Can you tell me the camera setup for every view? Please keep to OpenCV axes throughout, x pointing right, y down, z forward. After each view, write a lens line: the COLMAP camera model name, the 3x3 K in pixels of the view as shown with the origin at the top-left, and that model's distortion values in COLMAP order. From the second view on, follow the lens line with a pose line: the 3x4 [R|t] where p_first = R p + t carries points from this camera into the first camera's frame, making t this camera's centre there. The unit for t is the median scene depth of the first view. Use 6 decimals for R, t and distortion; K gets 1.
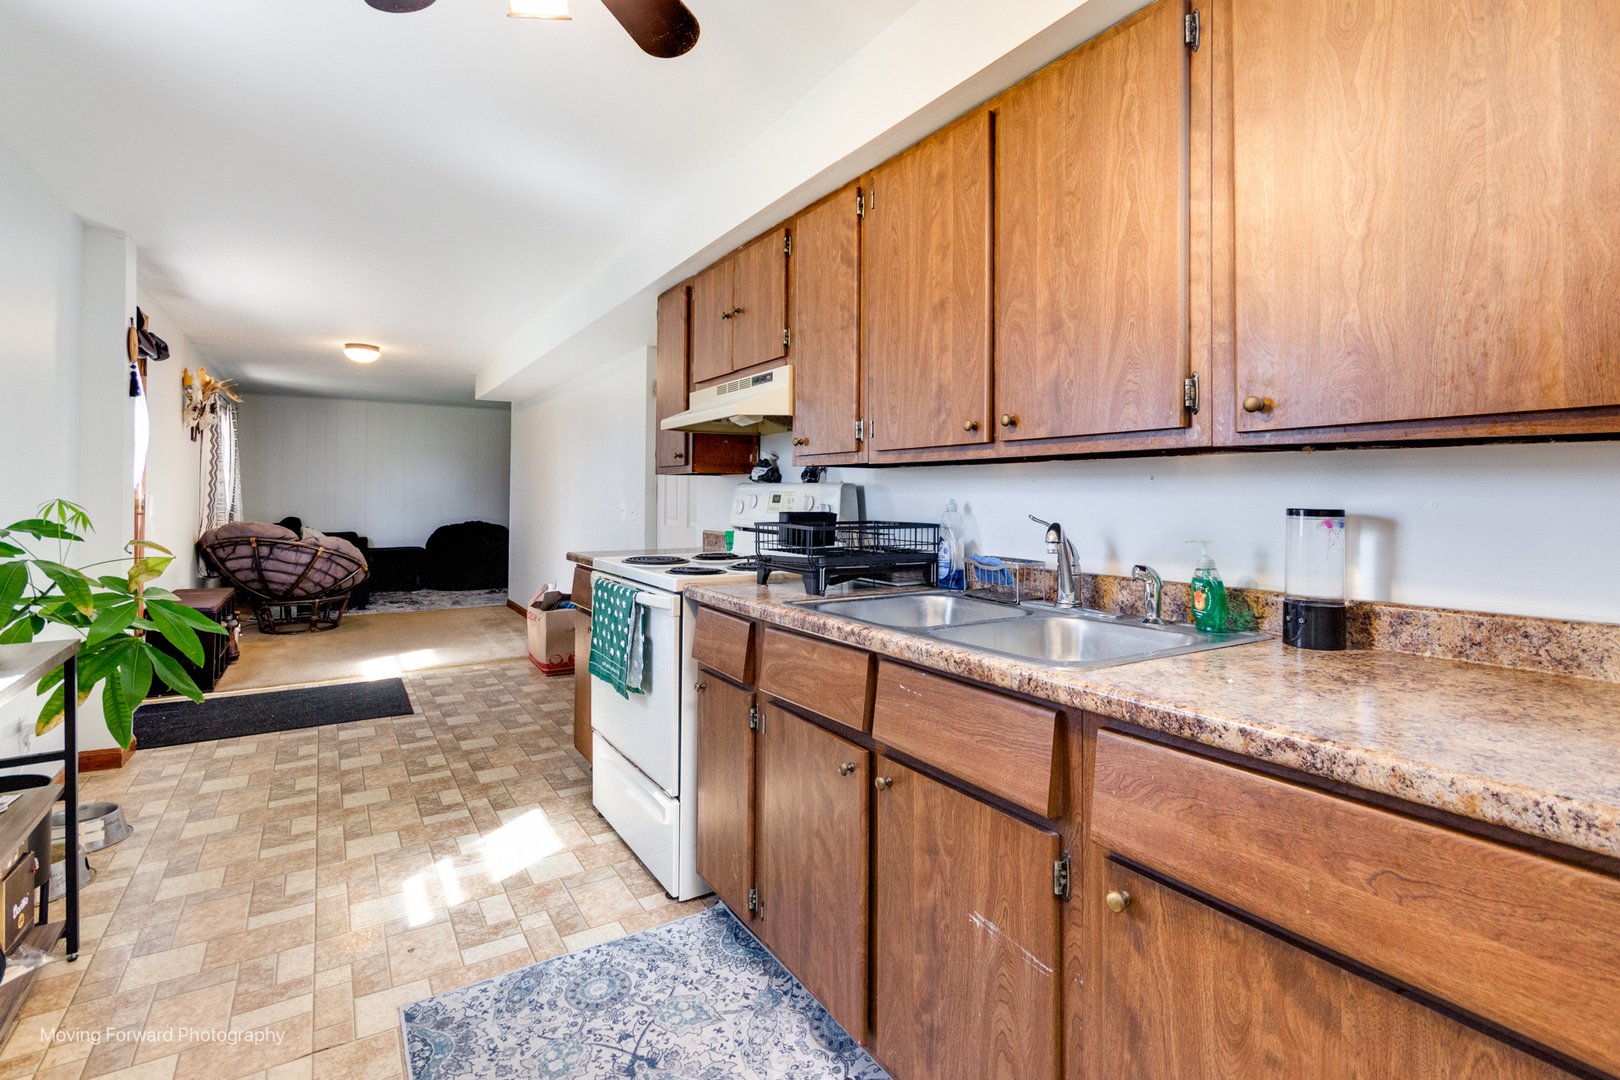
lens RADIAL K [[763.0, 0, 810.0], [0, 763.0, 540.0], [0, 0, 1]] dist [-0.001583, -0.000606]
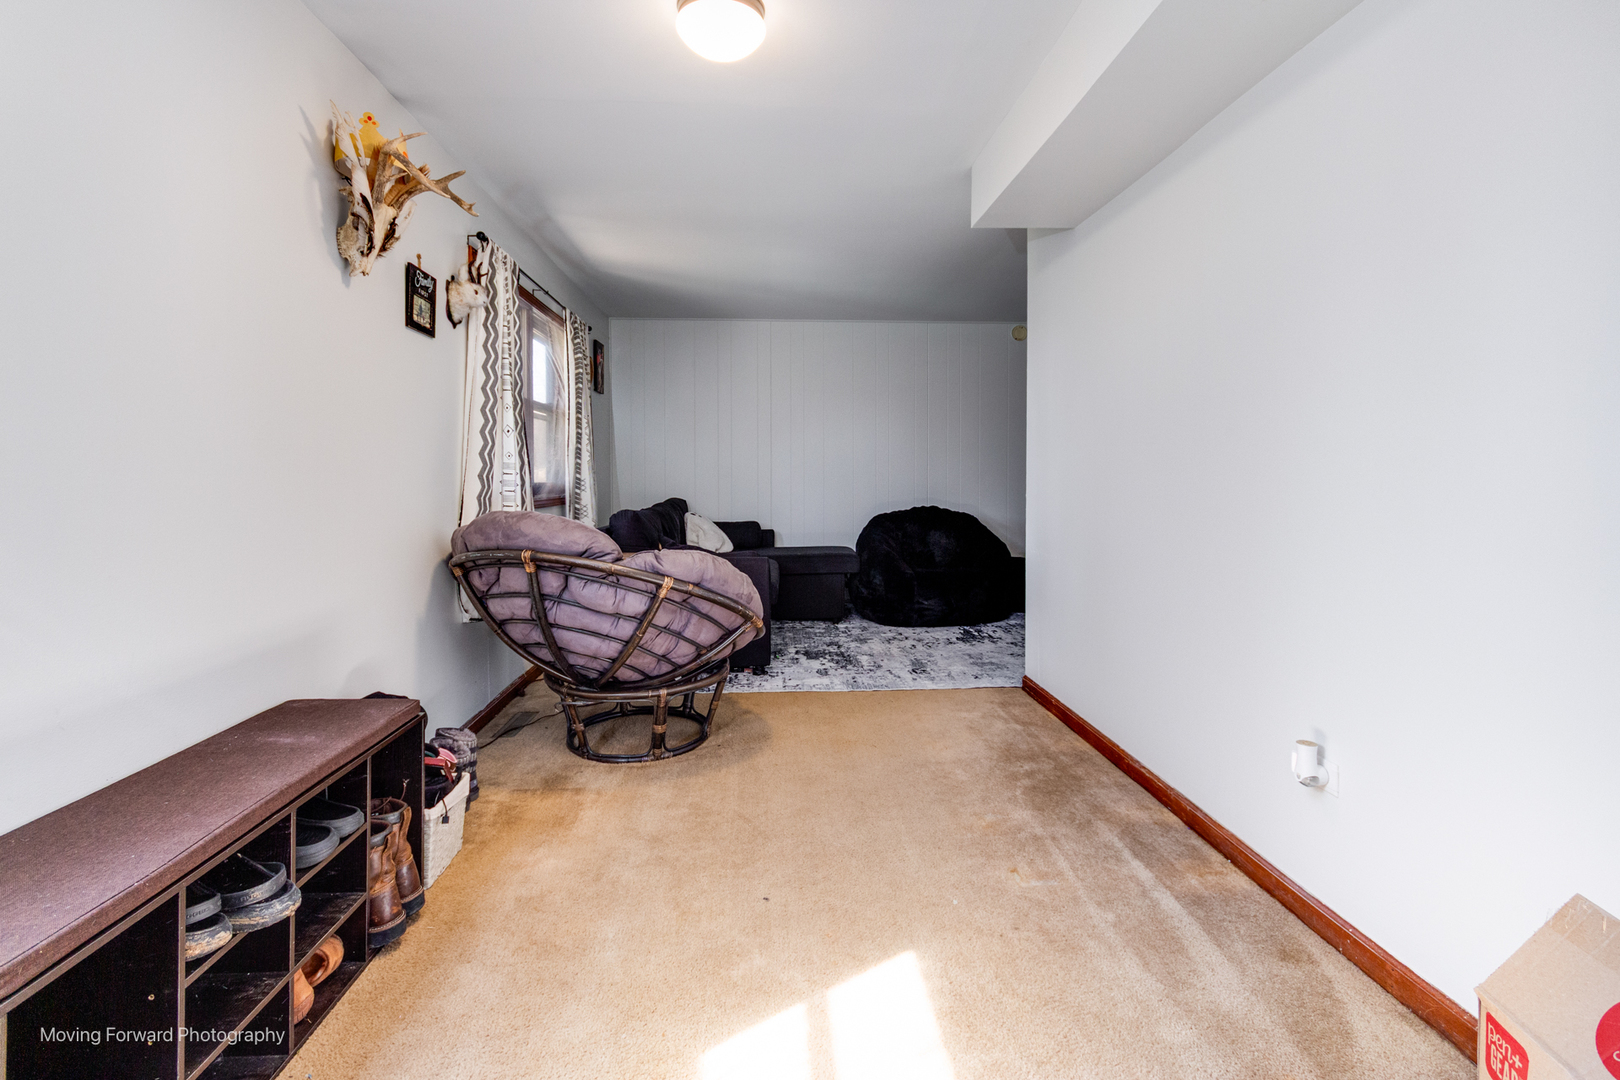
lens RADIAL K [[763.0, 0, 810.0], [0, 763.0, 540.0], [0, 0, 1]] dist [-0.001583, -0.000606]
pose [[0.882323, 0.045583, -0.468431, -0.379129], [-0.032020, 0.998807, 0.036882, -0.027711], [0.469553, -0.017543, 0.882730, 0.668229]]
